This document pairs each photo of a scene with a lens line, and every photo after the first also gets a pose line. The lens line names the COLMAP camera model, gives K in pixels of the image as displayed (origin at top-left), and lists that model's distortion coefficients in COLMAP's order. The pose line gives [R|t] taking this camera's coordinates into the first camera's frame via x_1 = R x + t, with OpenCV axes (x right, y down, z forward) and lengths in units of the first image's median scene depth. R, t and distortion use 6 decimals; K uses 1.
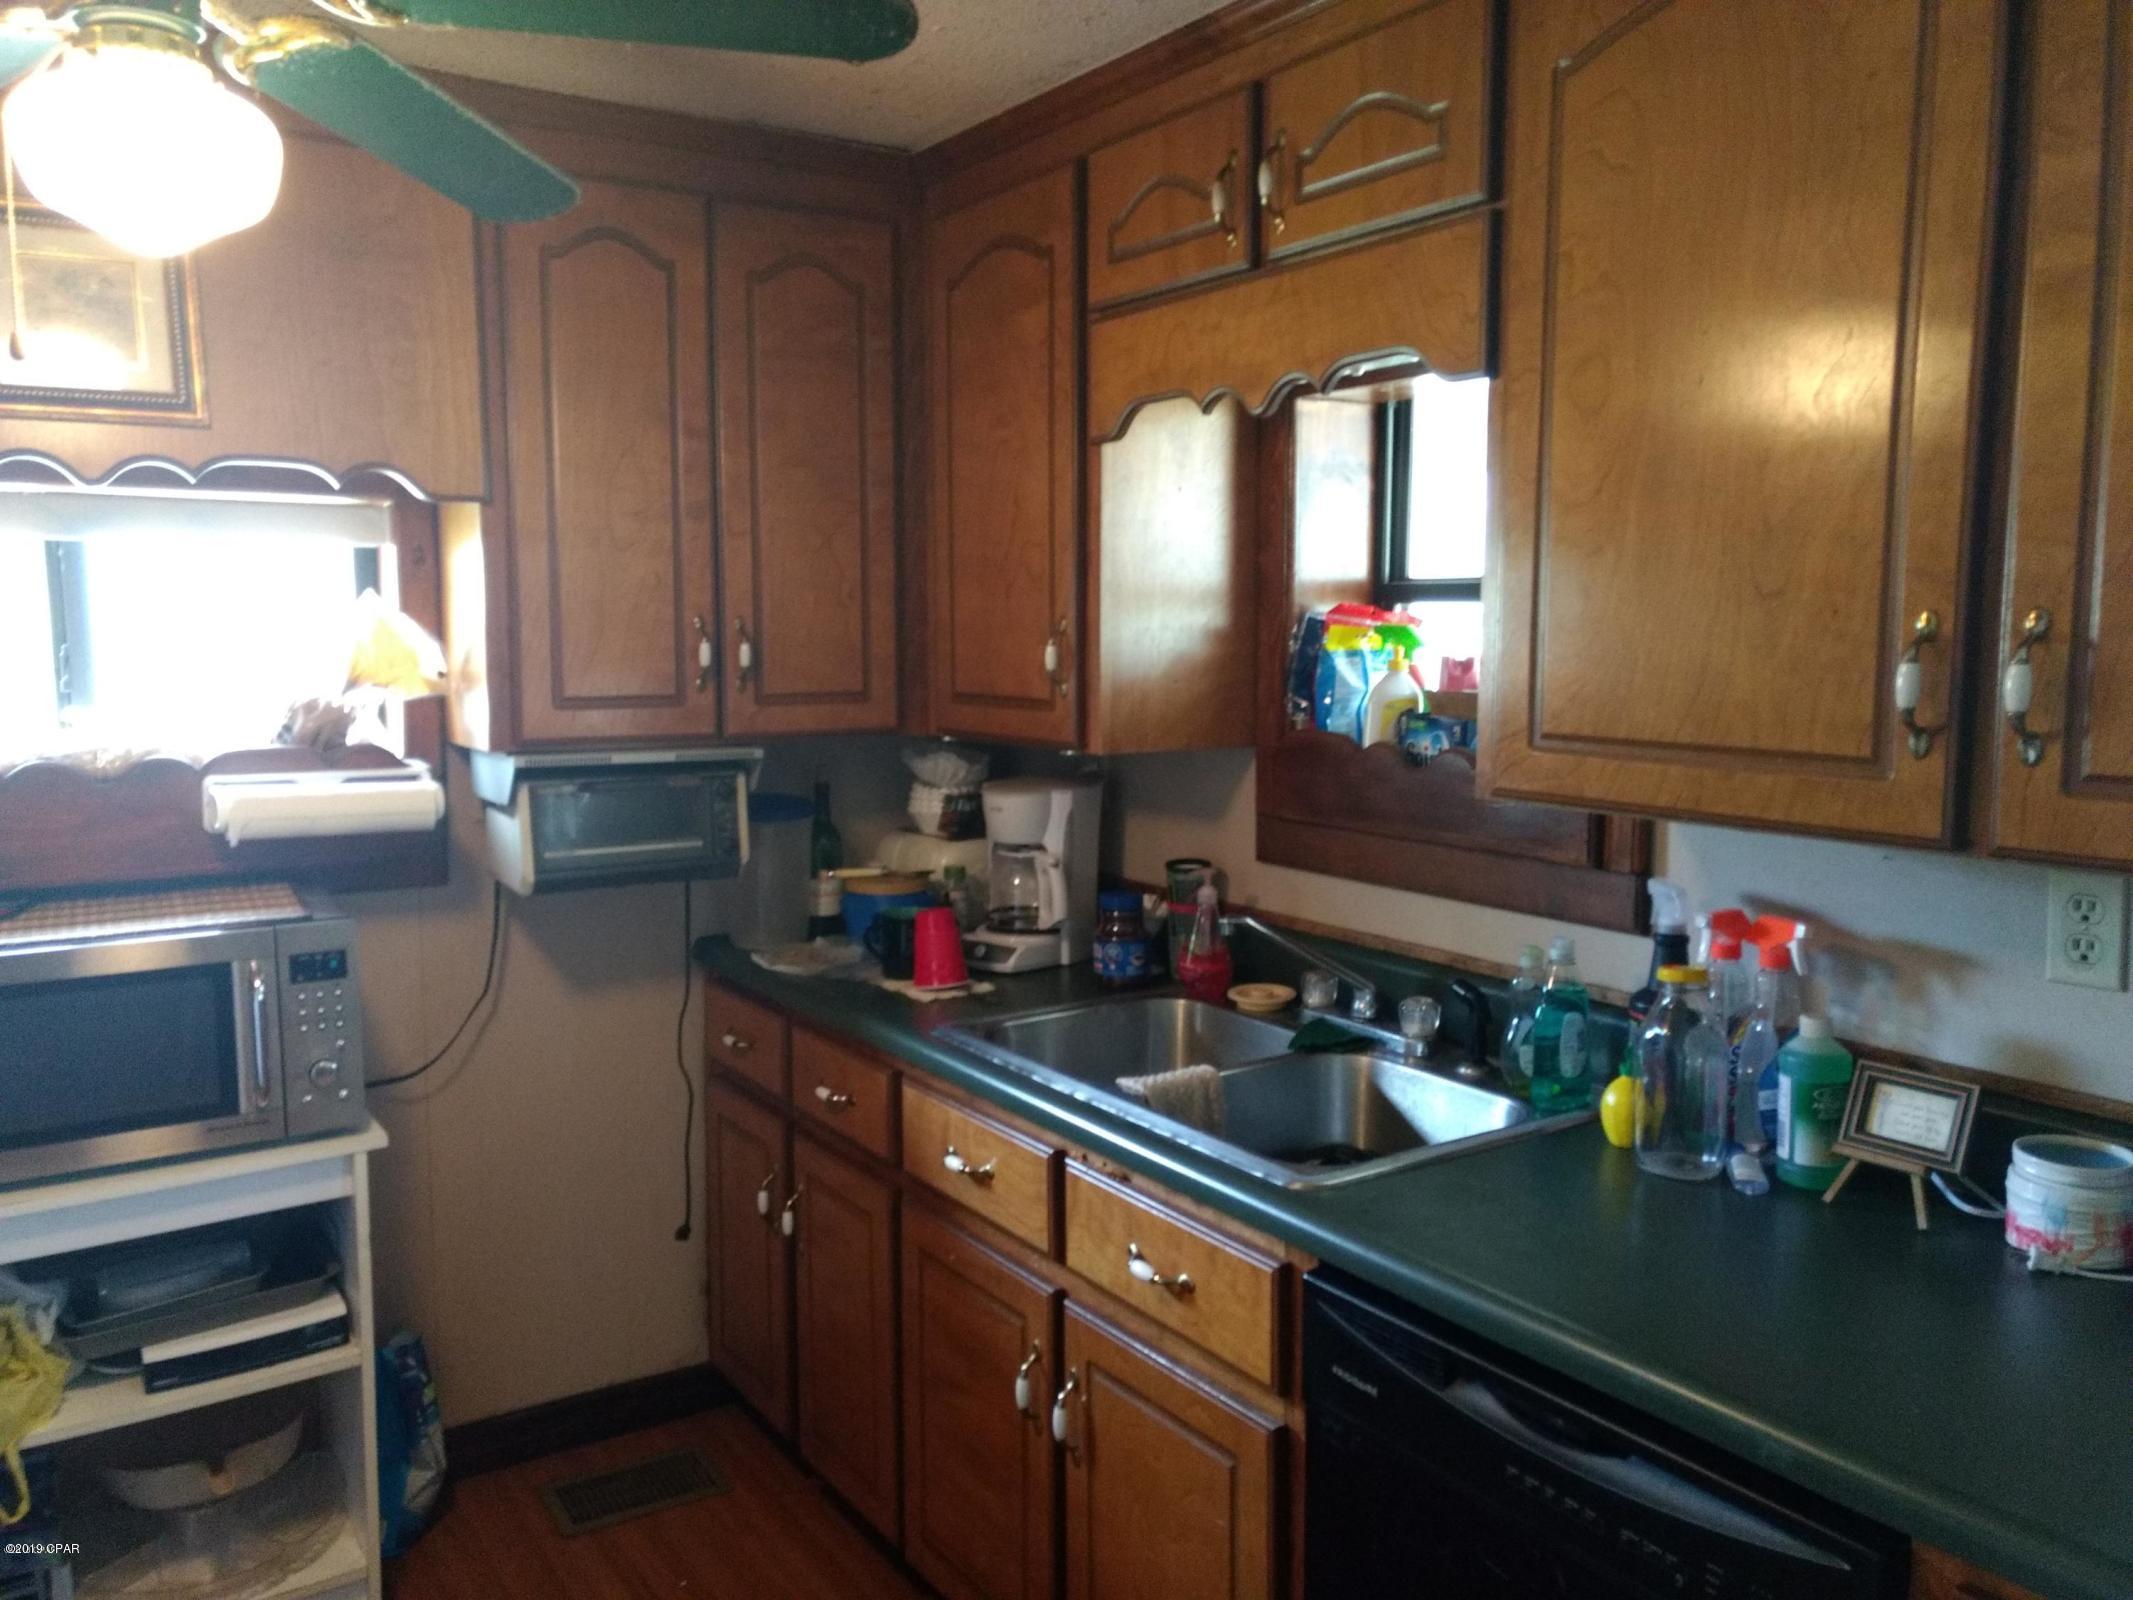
lens RADIAL K [[1620.4, 0, 1066.5], [0, 1620.4, 800.0], [0, 0, 1]] dist [0.003100, 0.003756]
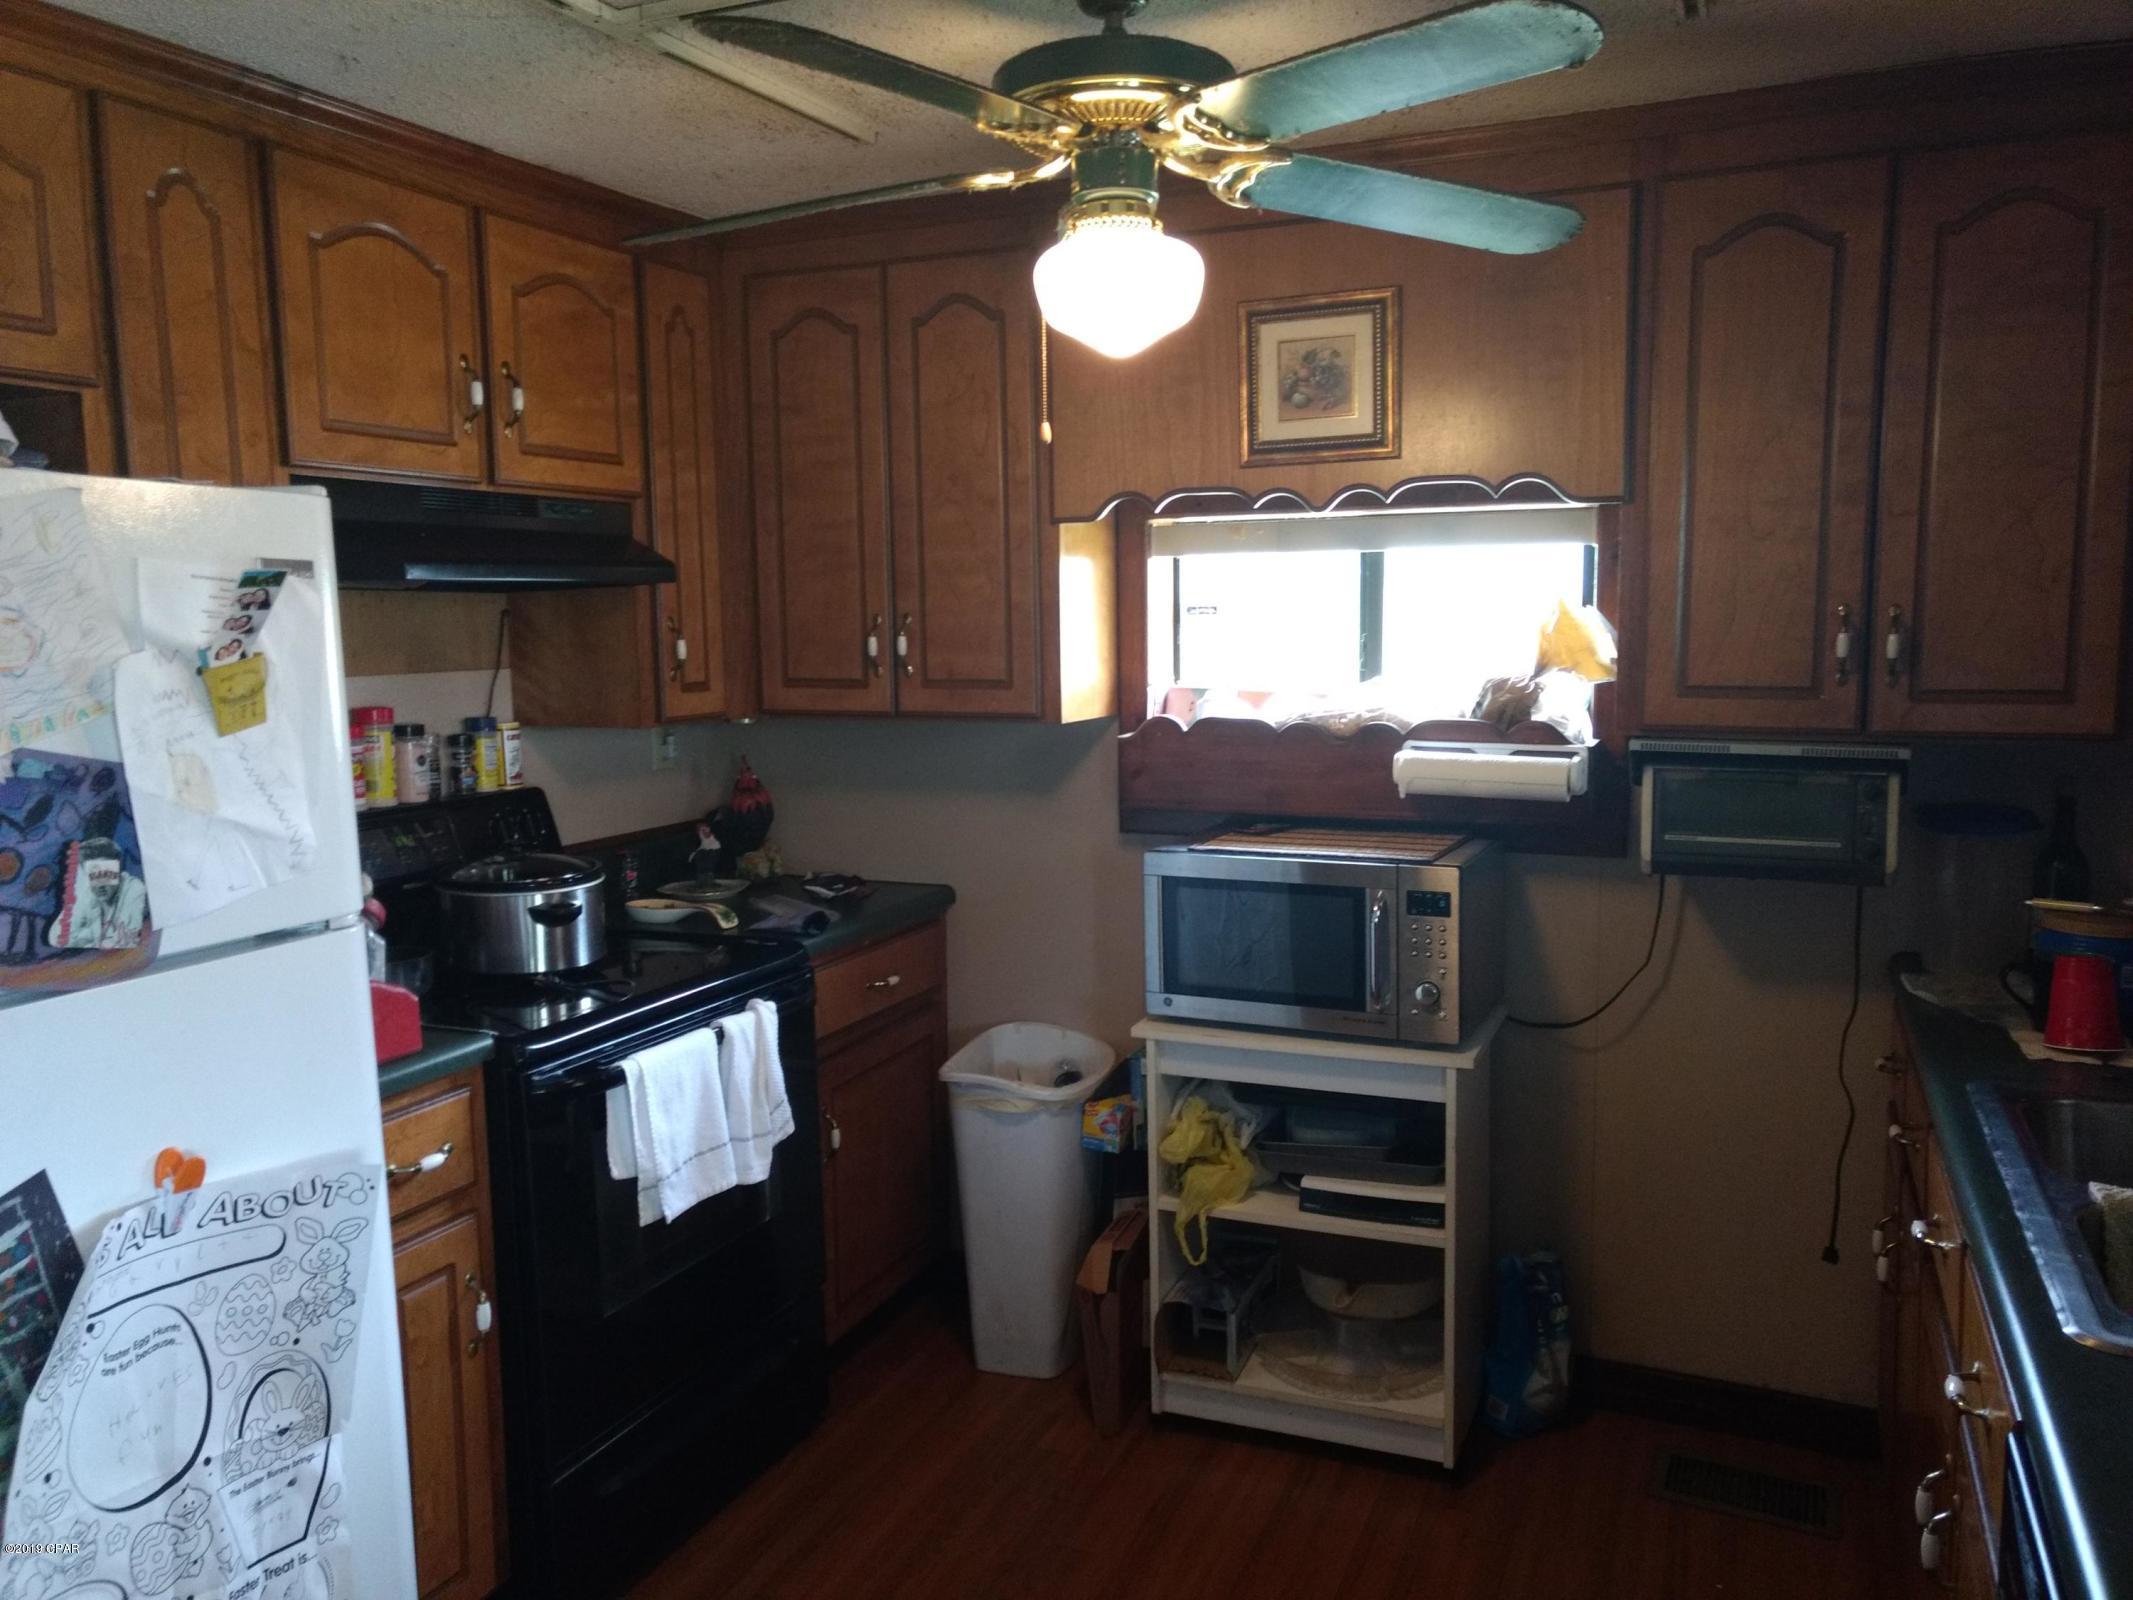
lens RADIAL K [[1610.4, 0, 1066.5], [0, 1610.4, 800.0], [0, 0, 1]] dist [-0.003766, -0.008263]
pose [[0.529727, 0.090066, -0.843372, 0.347876], [-0.082460, 0.995104, 0.054476, -0.014263], [0.844150, 0.040687, 0.534561, 0.124652]]
